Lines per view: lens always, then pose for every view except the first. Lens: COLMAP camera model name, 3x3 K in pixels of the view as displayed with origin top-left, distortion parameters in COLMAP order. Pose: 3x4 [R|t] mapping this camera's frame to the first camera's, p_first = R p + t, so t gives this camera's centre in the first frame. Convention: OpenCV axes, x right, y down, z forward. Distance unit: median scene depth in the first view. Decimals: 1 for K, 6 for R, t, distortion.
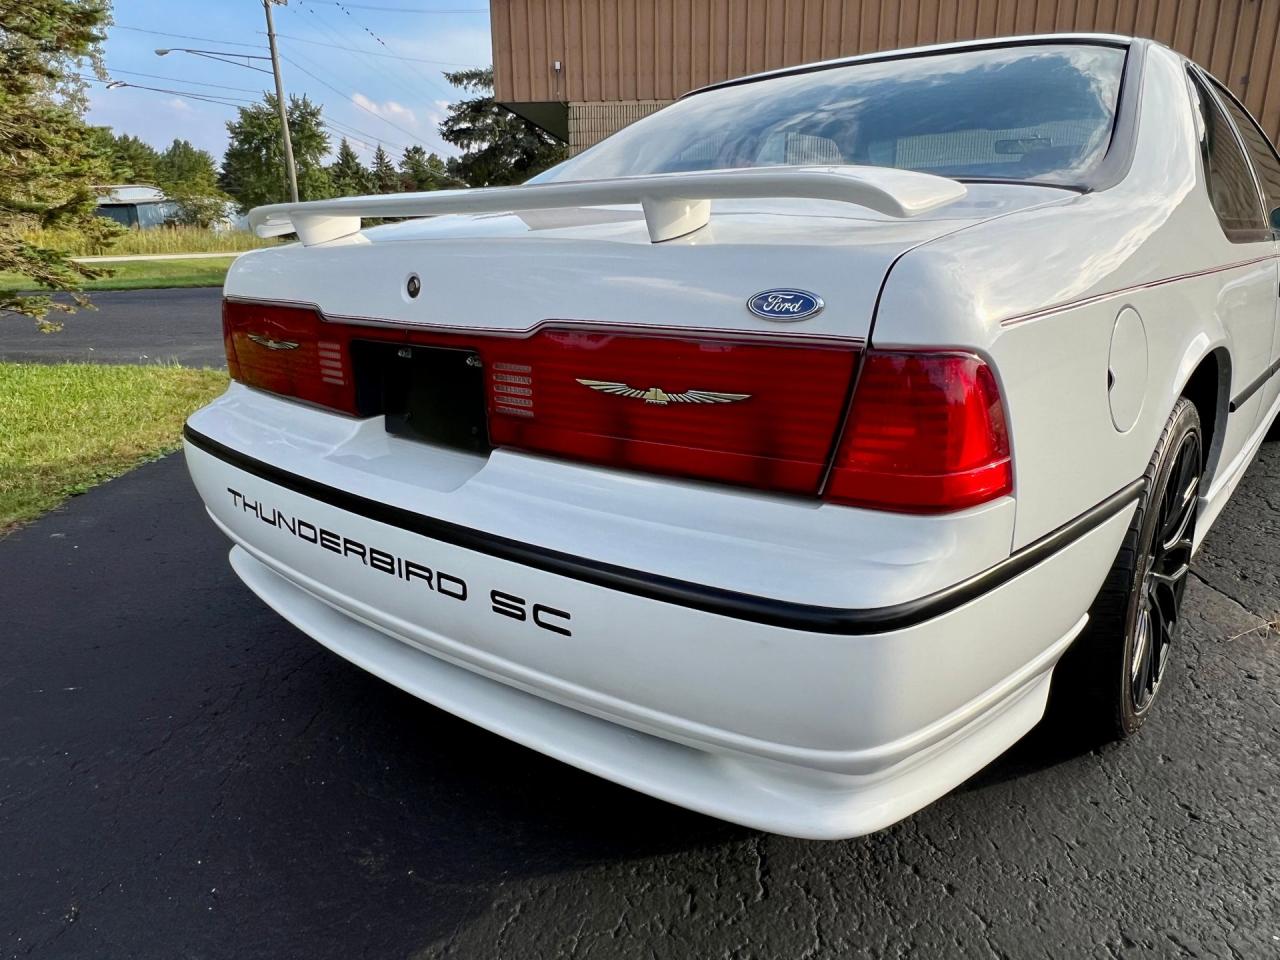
lens RADIAL K [[858.8, 0, 645.1], [0, 858.8, 482.8], [0, 0, 1]] dist [-0.007973, 0.004558]
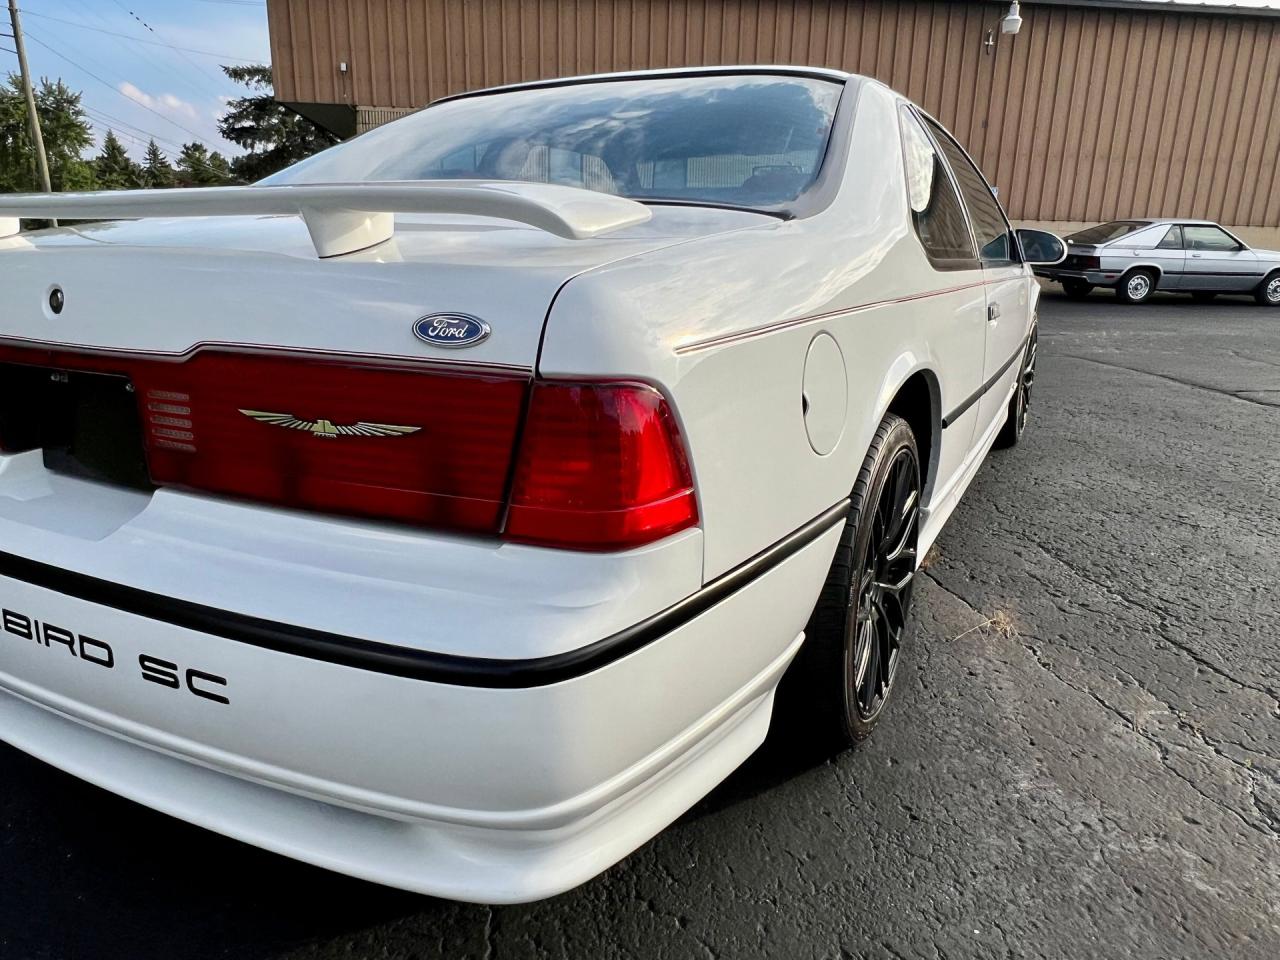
lens RADIAL K [[858.8, 0, 640.1], [0, 858.8, 482.0], [0, 0, 1]] dist [-0.007973, 0.004558]
pose [[0.977849, -0.027623, 0.207480, 0.098873], [0.030766, 0.999455, -0.011935, -0.016036], [-0.207037, 0.018054, 0.978166, 0.034491]]
